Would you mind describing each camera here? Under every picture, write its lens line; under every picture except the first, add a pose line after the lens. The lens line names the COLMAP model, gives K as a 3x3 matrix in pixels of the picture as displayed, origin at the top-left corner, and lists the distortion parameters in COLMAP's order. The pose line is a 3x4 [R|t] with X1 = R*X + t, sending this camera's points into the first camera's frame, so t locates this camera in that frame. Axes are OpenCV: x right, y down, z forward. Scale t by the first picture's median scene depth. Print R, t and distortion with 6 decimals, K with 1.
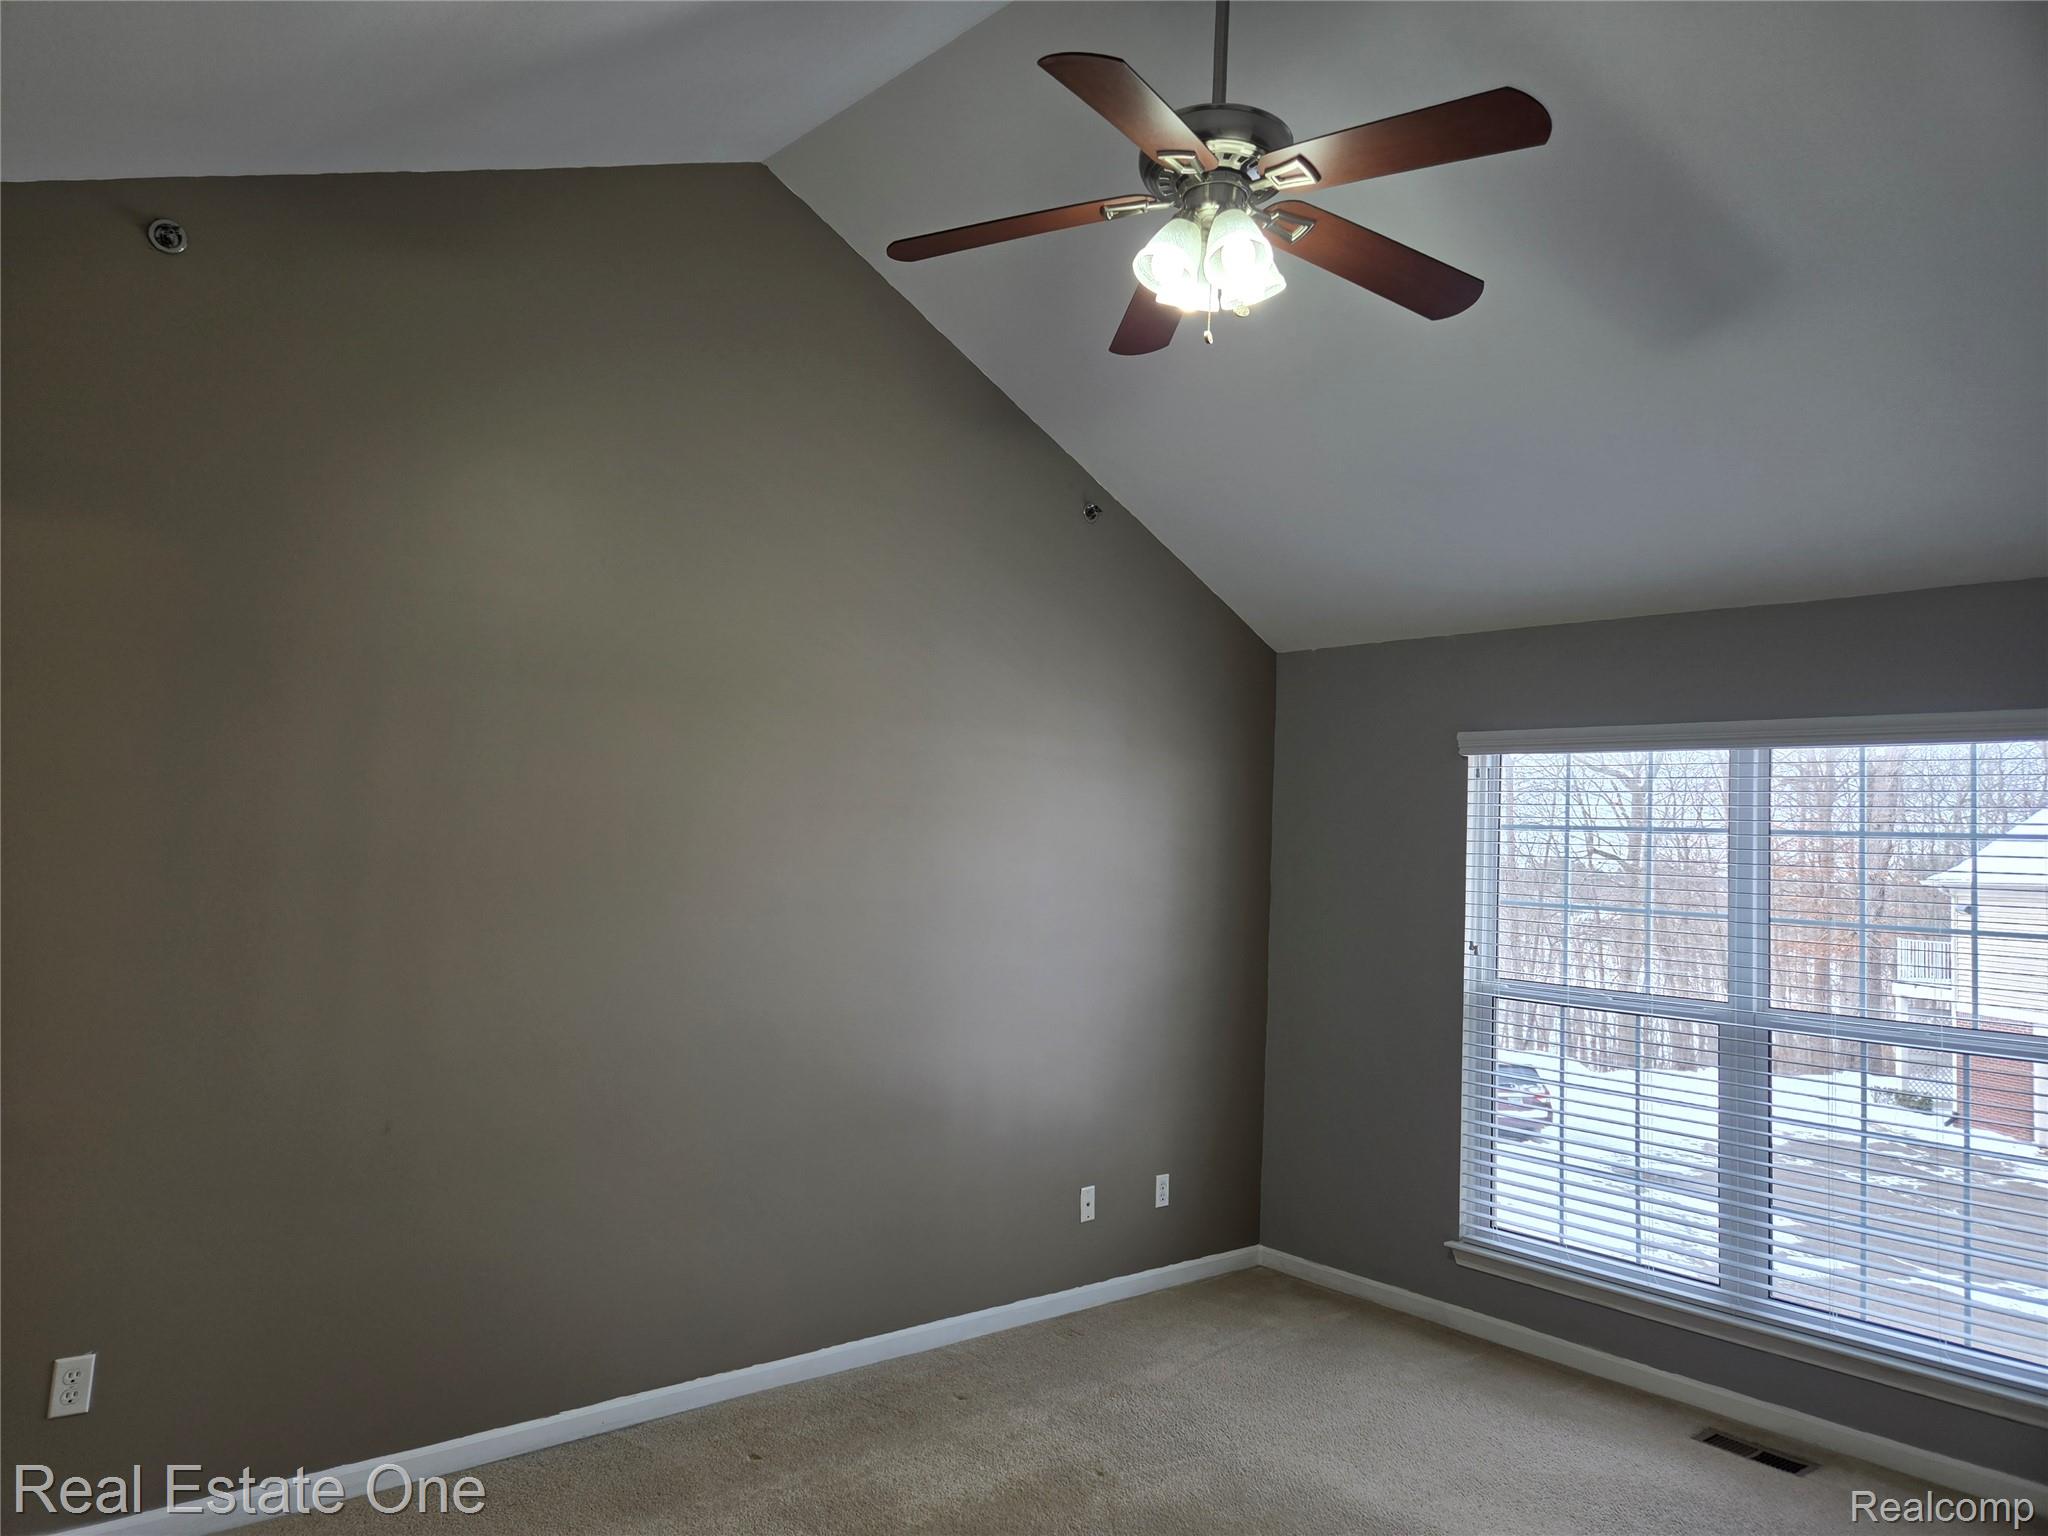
lens RADIAL K [[1367.7, 0, 1015.1], [0, 1367.7, 742.8], [0, 0, 1]] dist [0.079511, -0.062745]
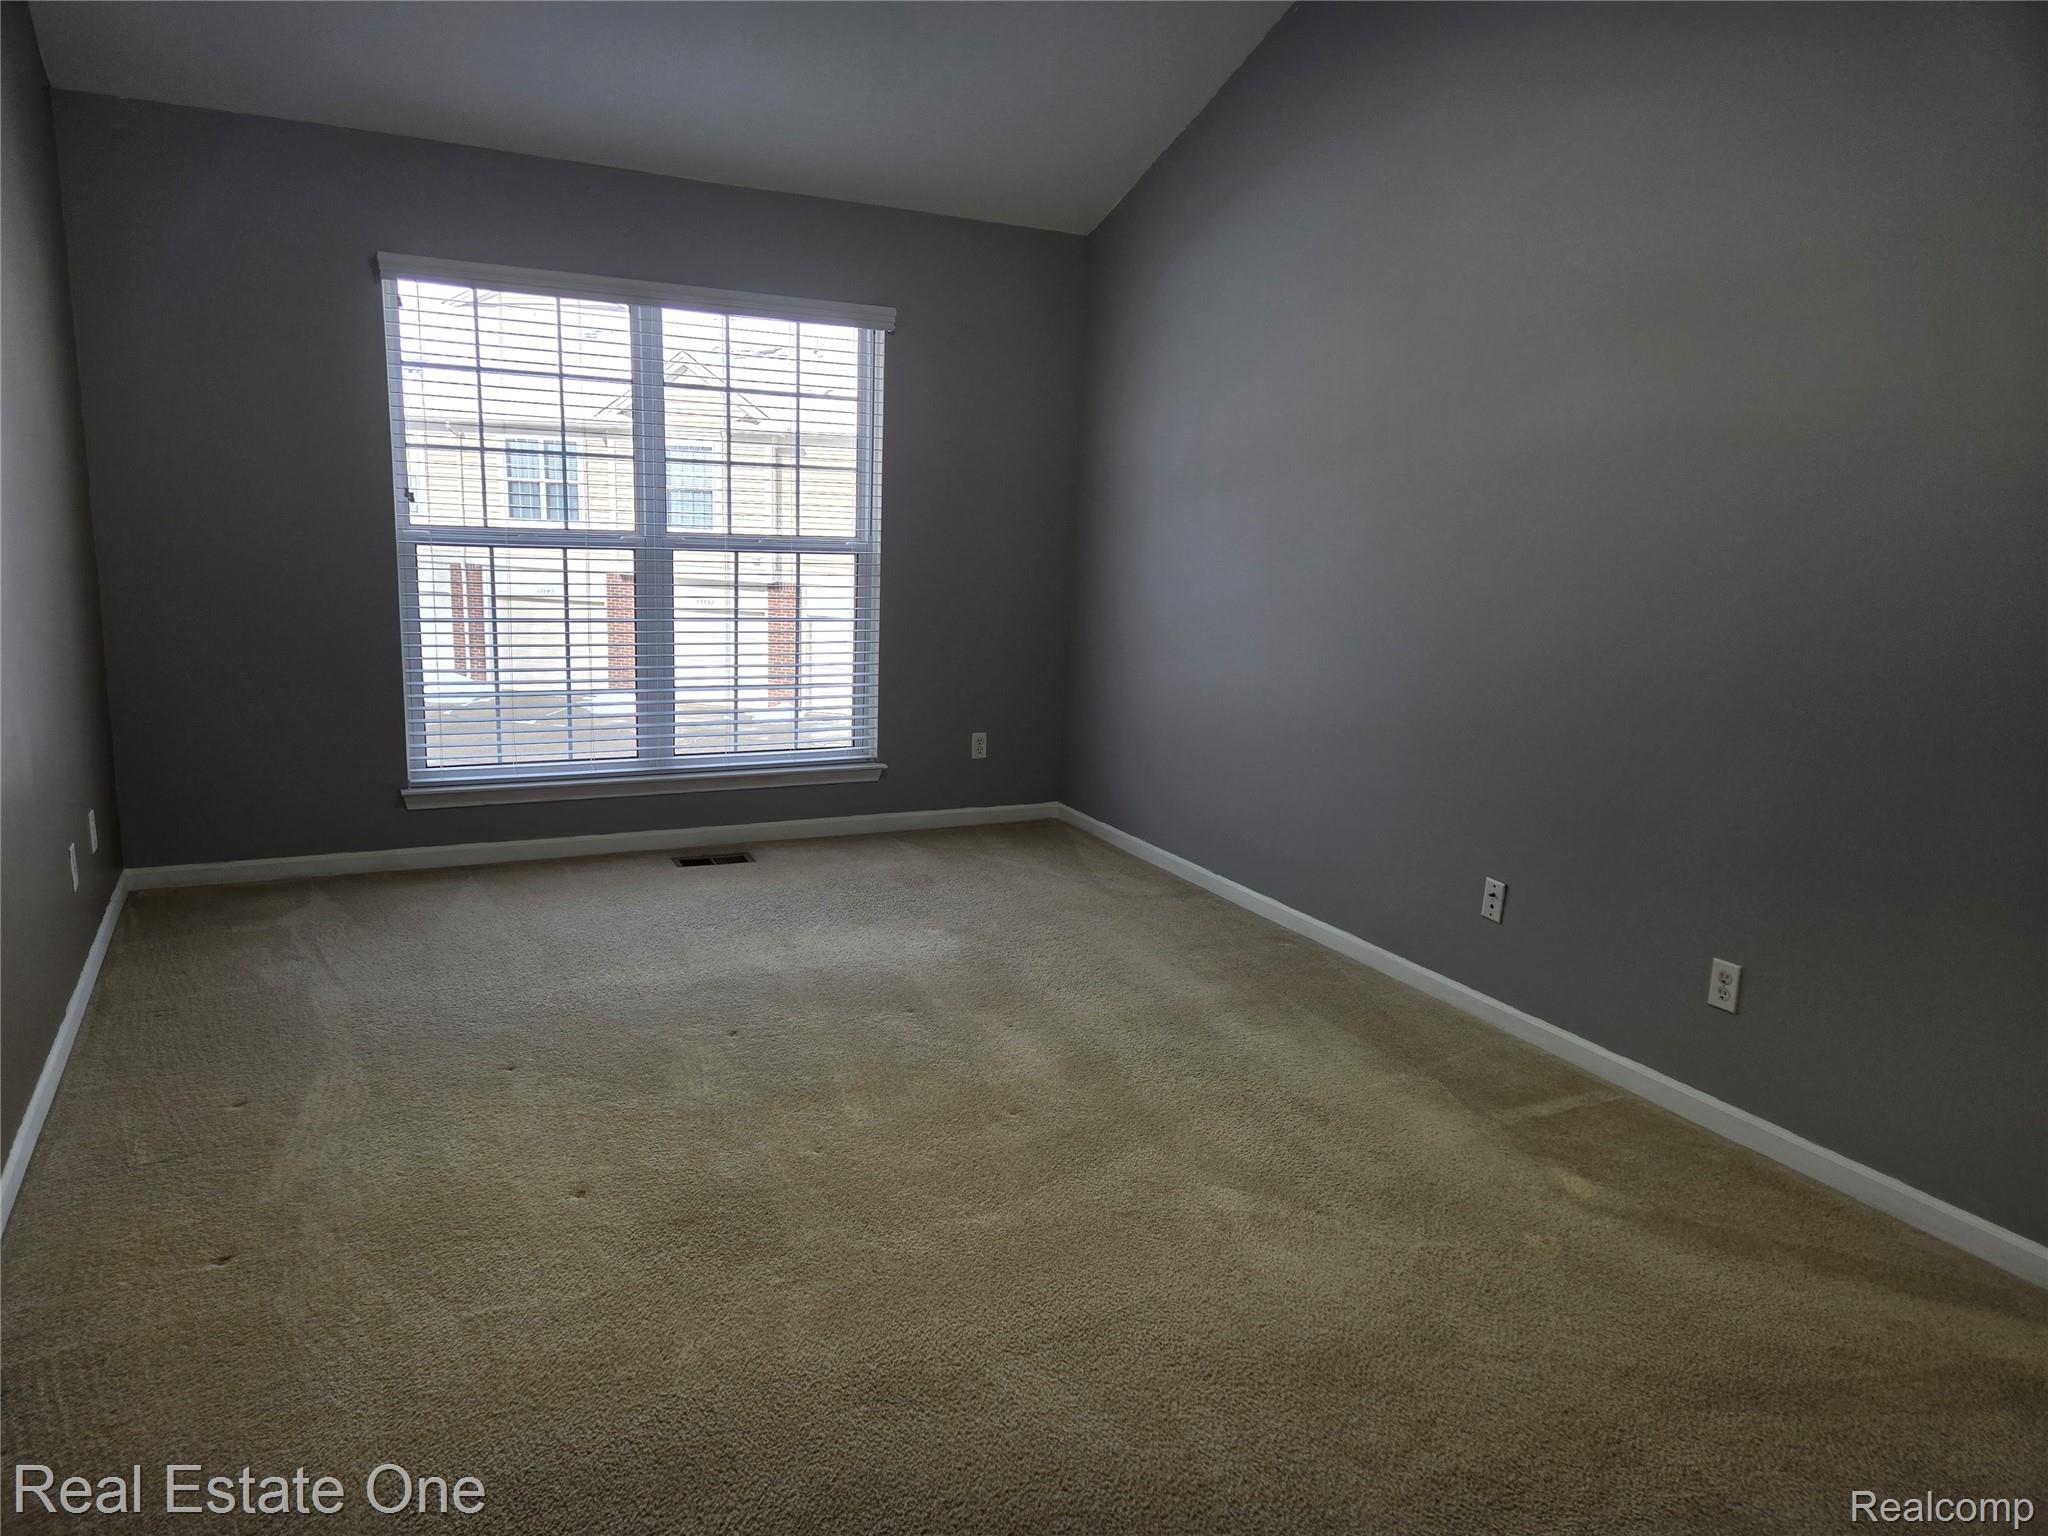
lens RADIAL K [[1367.7, 0, 1015.1], [0, 1367.7, 742.8], [0, 0, 1]] dist [0.079511, -0.062745]
pose [[0.262567, -0.216067, 0.940411, -0.546109], [-0.114677, 0.960712, 0.252749, 0.026584], [-0.958075, -0.174207, 0.227473, 0.390150]]
